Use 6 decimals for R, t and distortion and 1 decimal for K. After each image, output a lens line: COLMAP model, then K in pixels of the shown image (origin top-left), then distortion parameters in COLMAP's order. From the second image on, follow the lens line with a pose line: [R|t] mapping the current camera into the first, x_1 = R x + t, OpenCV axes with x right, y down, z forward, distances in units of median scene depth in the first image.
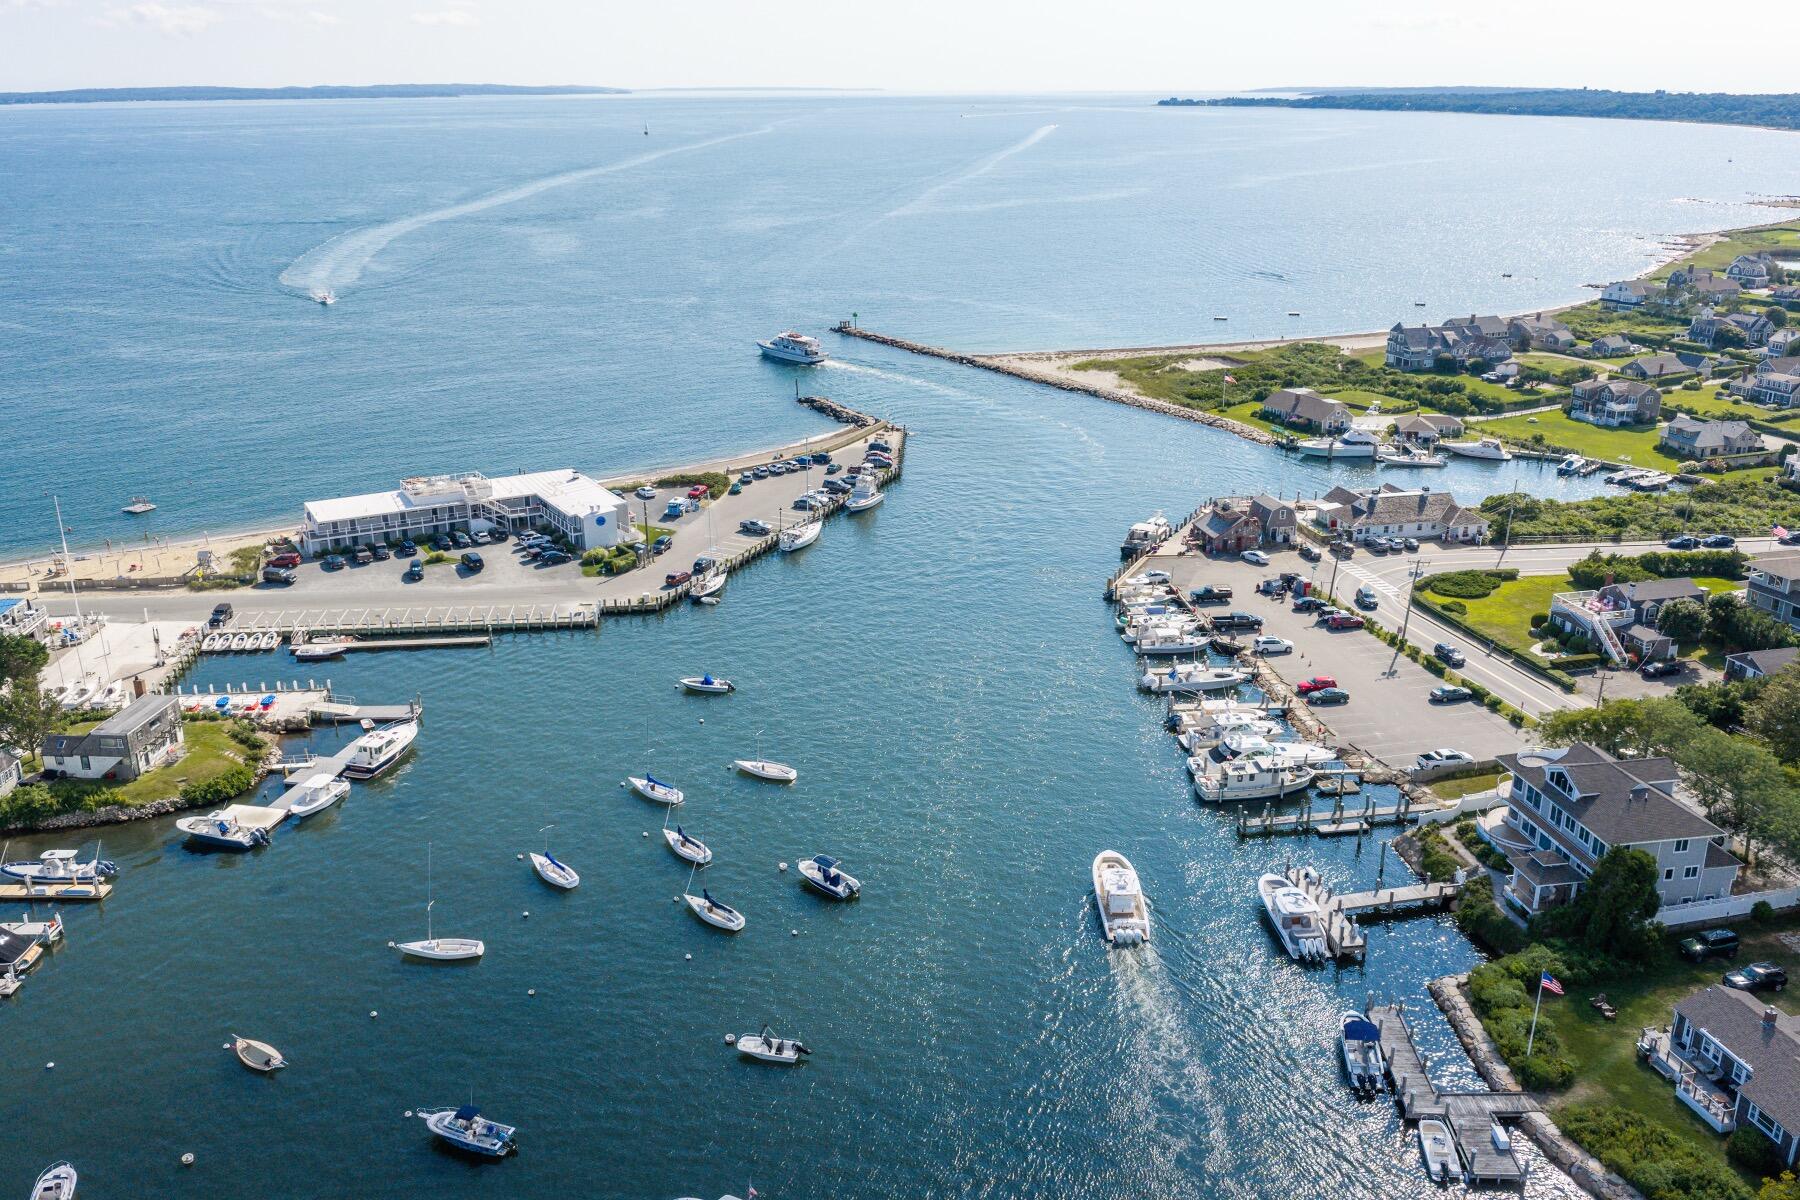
lens RADIAL K [[1486.8, 0, 900.0], [0, 1486.8, 600.0], [0, 0, 1]] dist [0.013500, -0.025912]
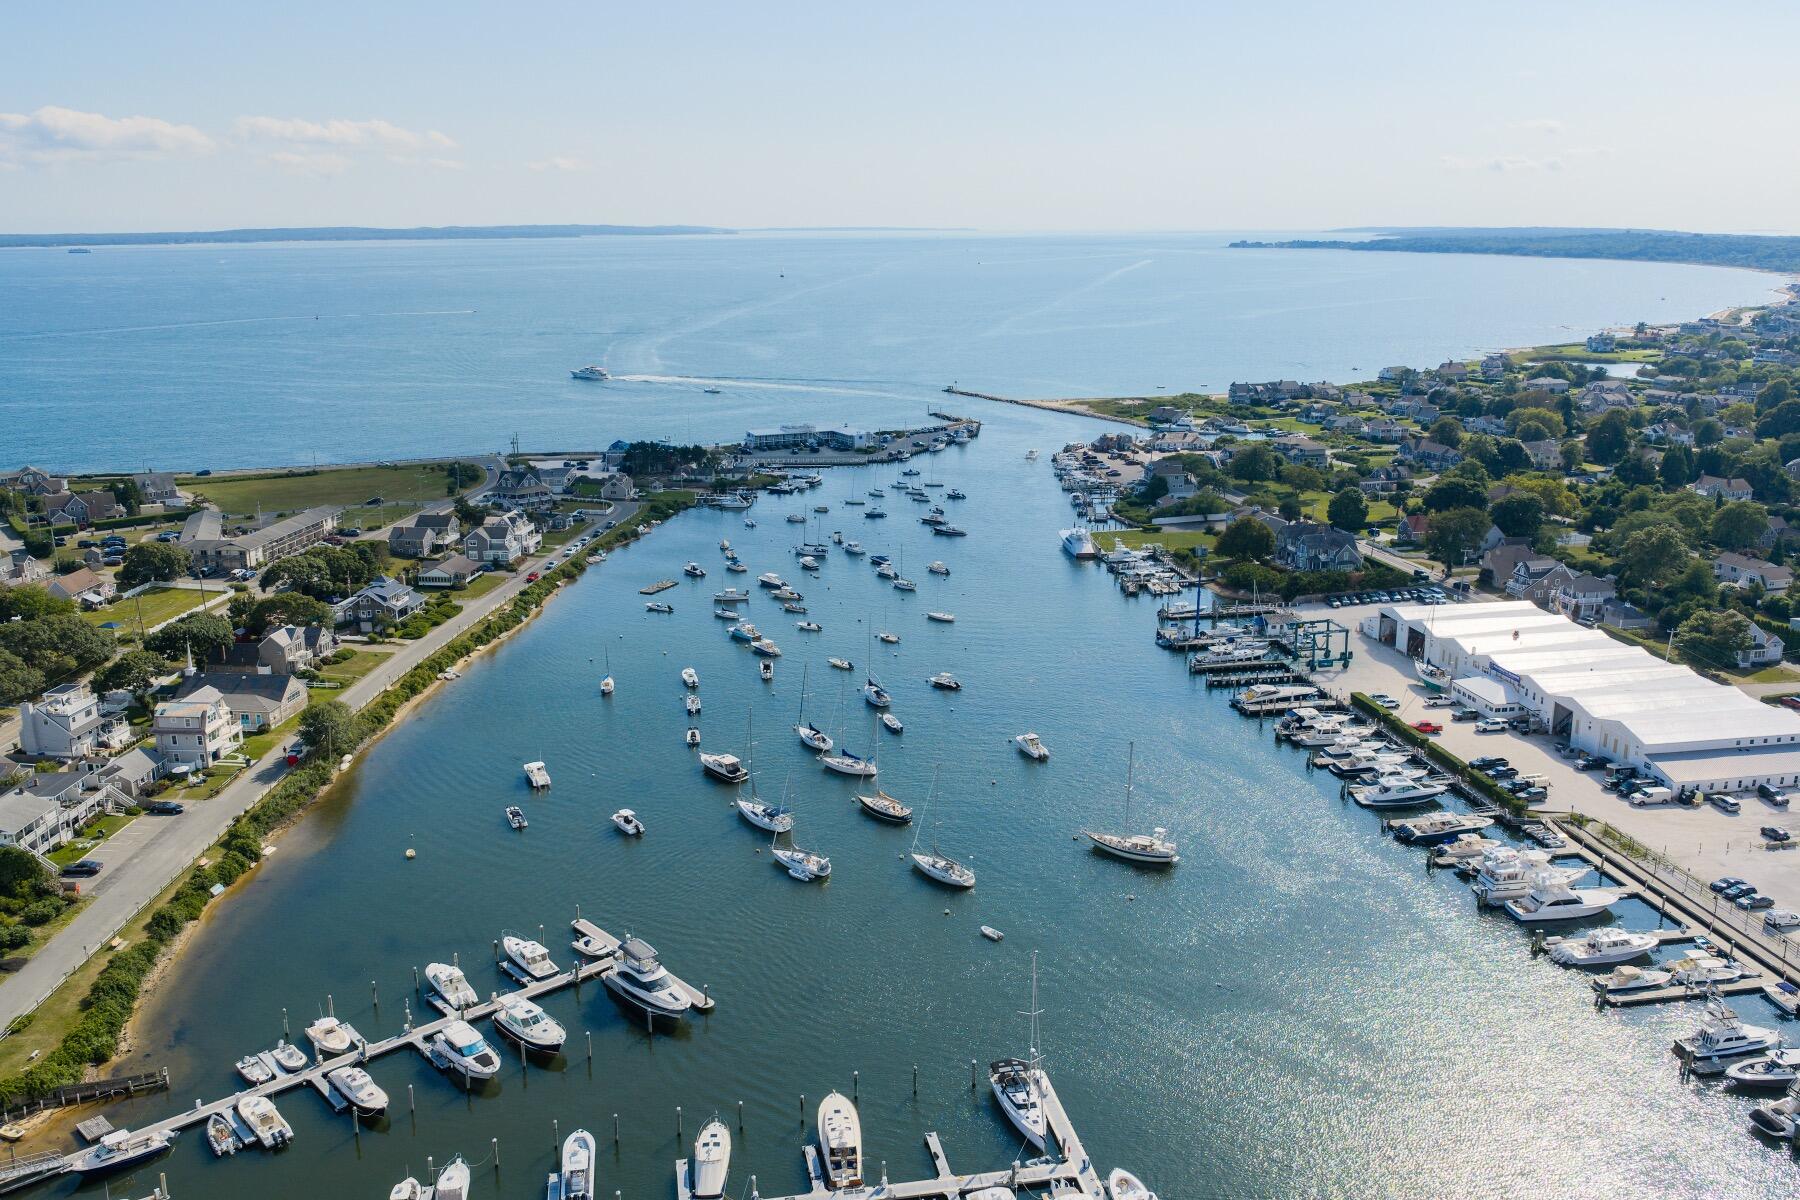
lens RADIAL K [[1486.8, 0, 900.0], [0, 1486.8, 600.0], [0, 0, 1]] dist [0.013500, -0.025912]
pose [[0.998108, 0.013717, -0.059937, 0.015783], [-0.018778, 0.996228, -0.084713, 0.257911], [0.058549, 0.085678, 0.994601, -0.893650]]
